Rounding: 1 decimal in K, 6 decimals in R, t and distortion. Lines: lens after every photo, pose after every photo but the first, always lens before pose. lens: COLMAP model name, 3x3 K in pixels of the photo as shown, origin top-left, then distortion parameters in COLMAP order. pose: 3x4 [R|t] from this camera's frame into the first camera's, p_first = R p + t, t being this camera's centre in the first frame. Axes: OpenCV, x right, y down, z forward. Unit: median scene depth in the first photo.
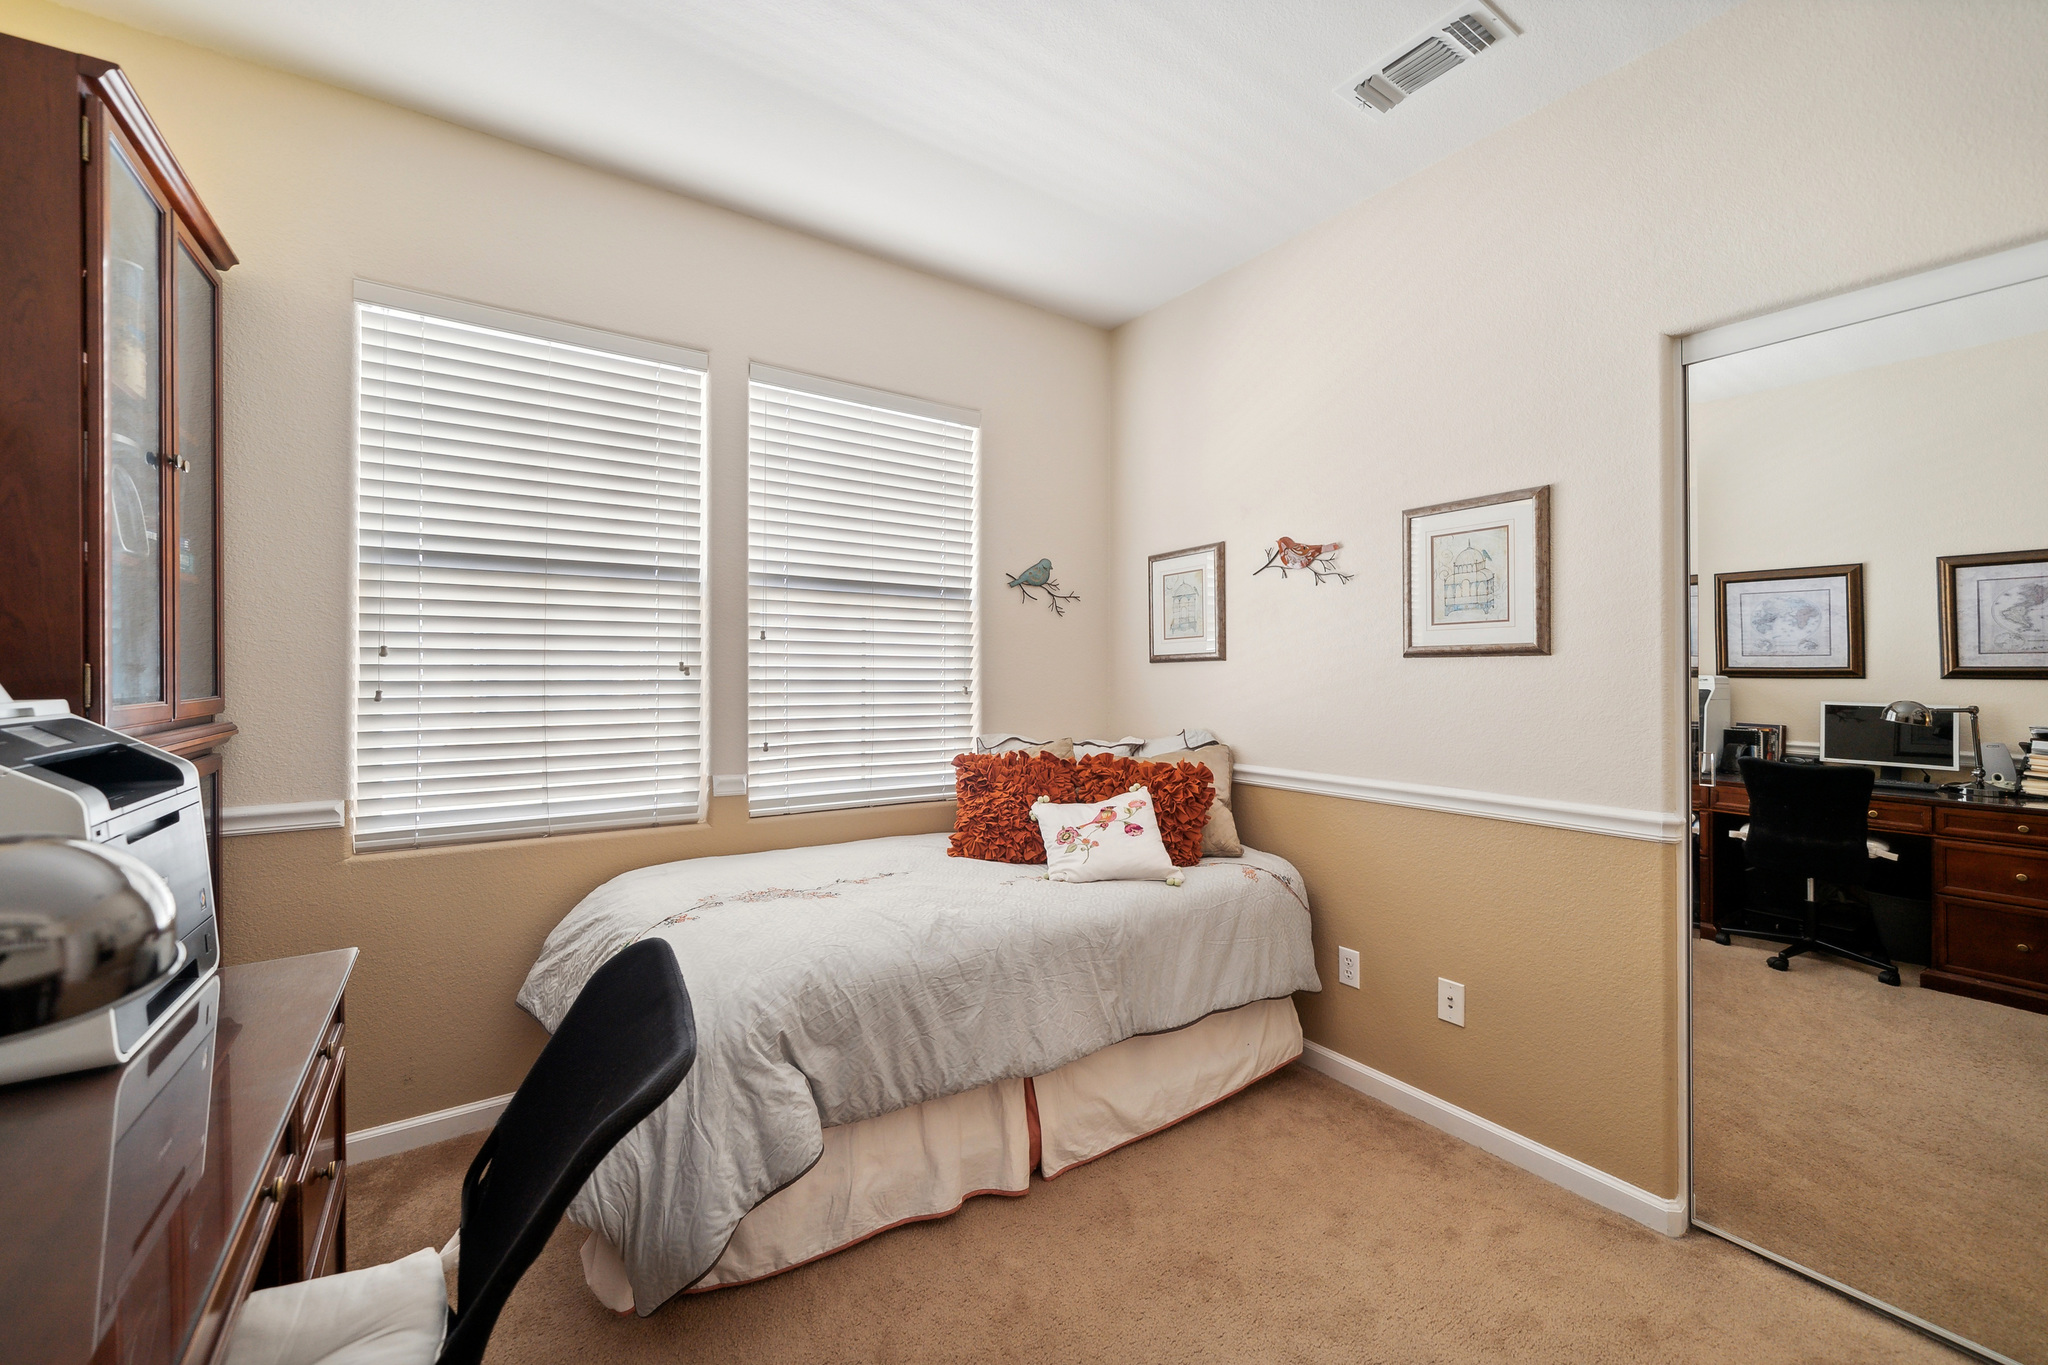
lens RADIAL K [[790.6, 0, 1018.4], [0, 790.6, 666.8], [0, 0, 1]] dist [-0.000473, -0.000006]
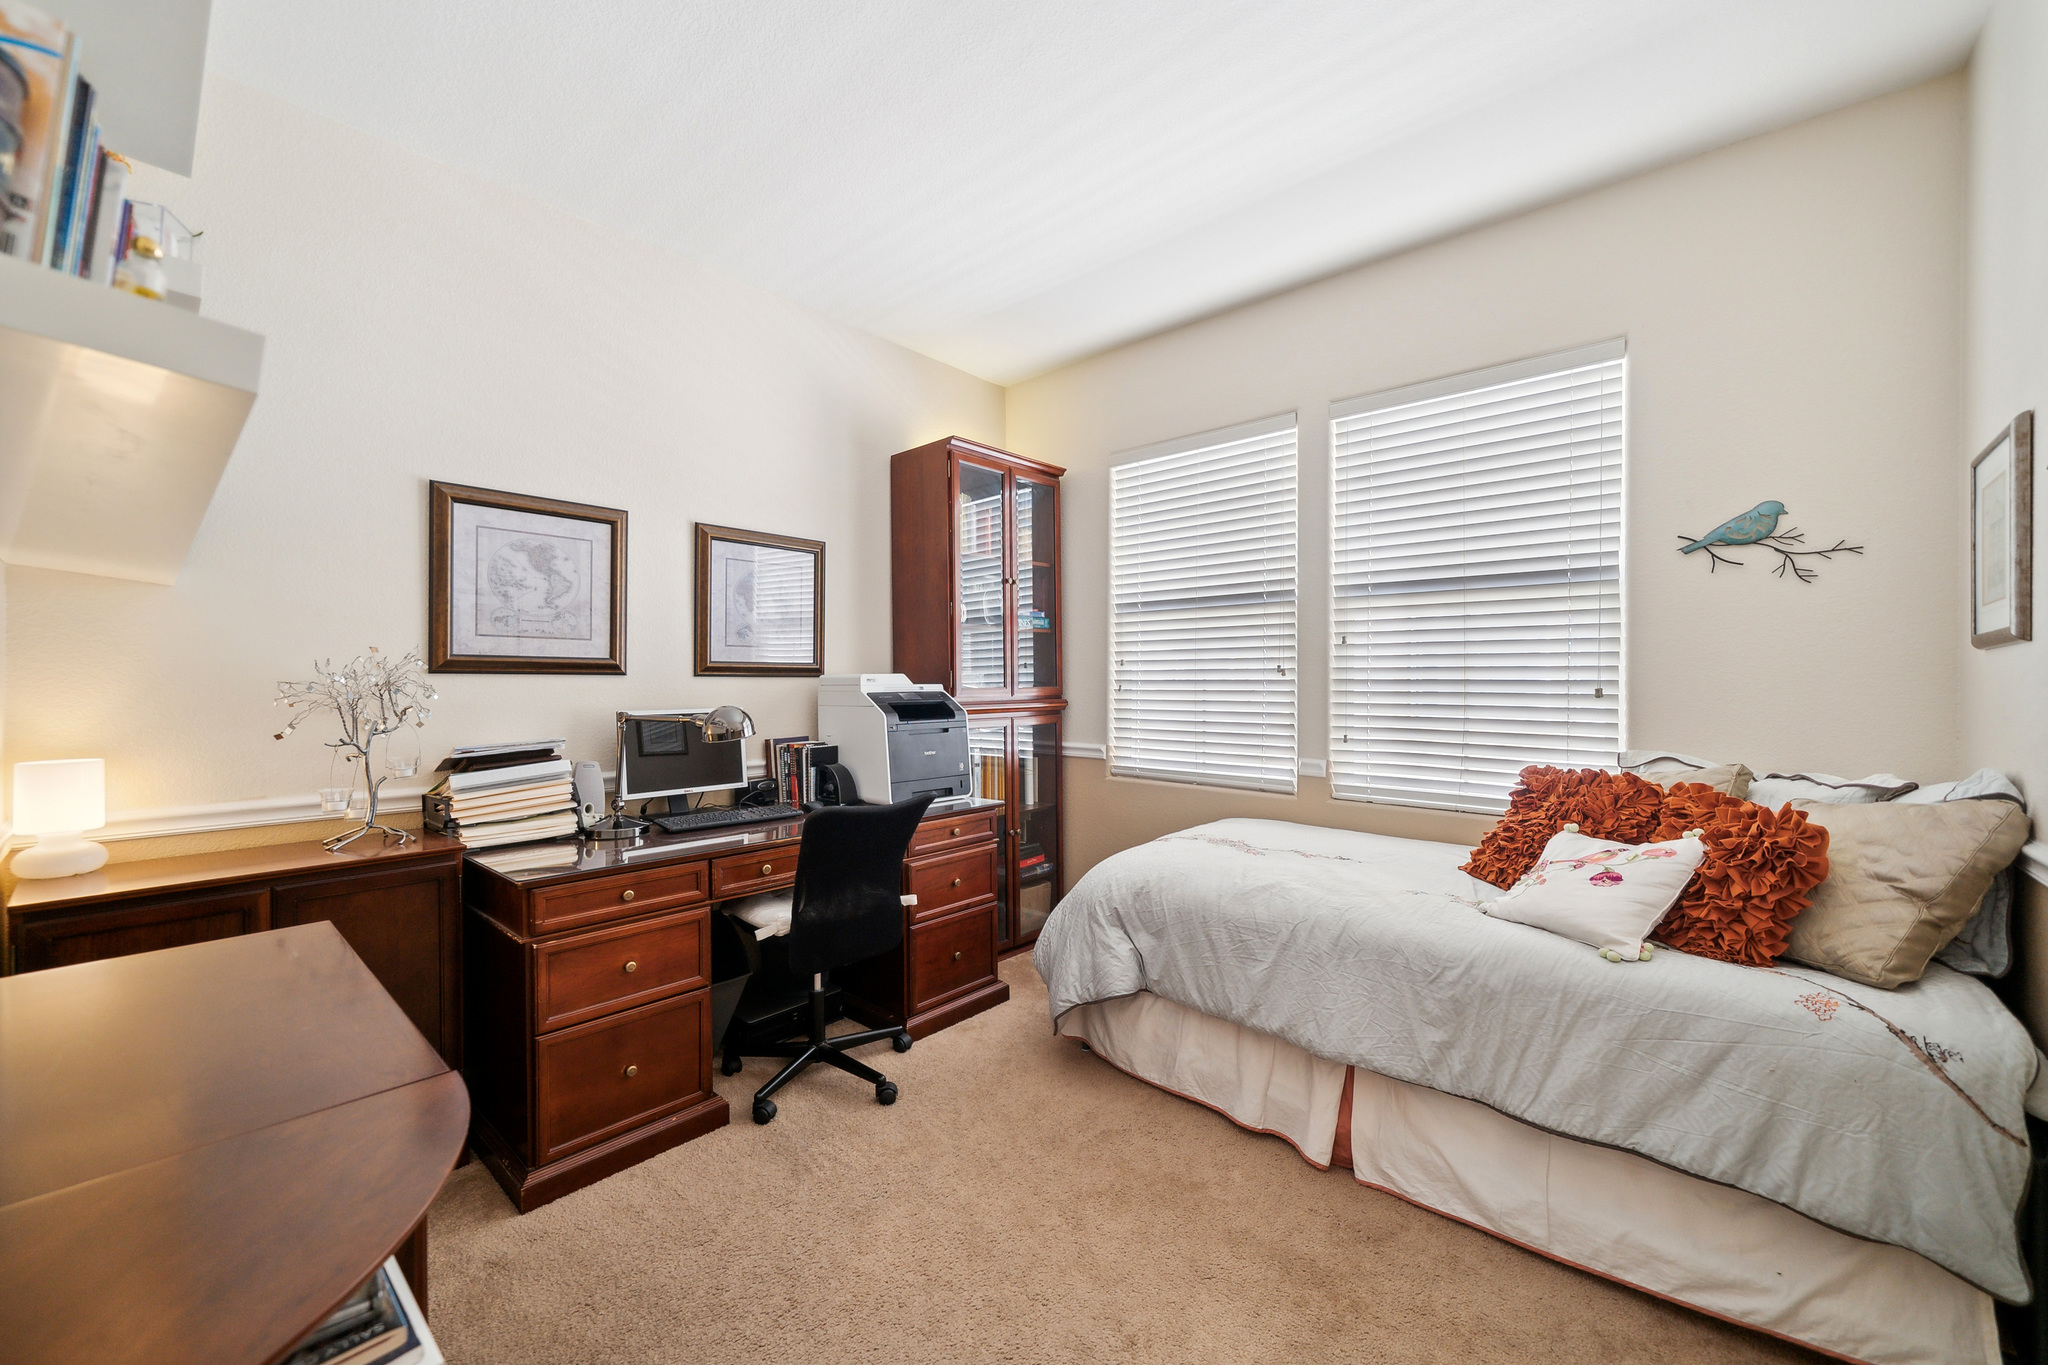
lens RADIAL K [[790.6, 0, 1007.0], [0, 790.6, 689.7], [0, 0, 1]] dist [-0.000473, -0.000006]
pose [[0.252290, 0.009216, -0.967608, 0.685695], [0.007300, 0.999908, 0.011427, 0.015458], [0.967624, -0.009947, 0.252199, 0.259158]]
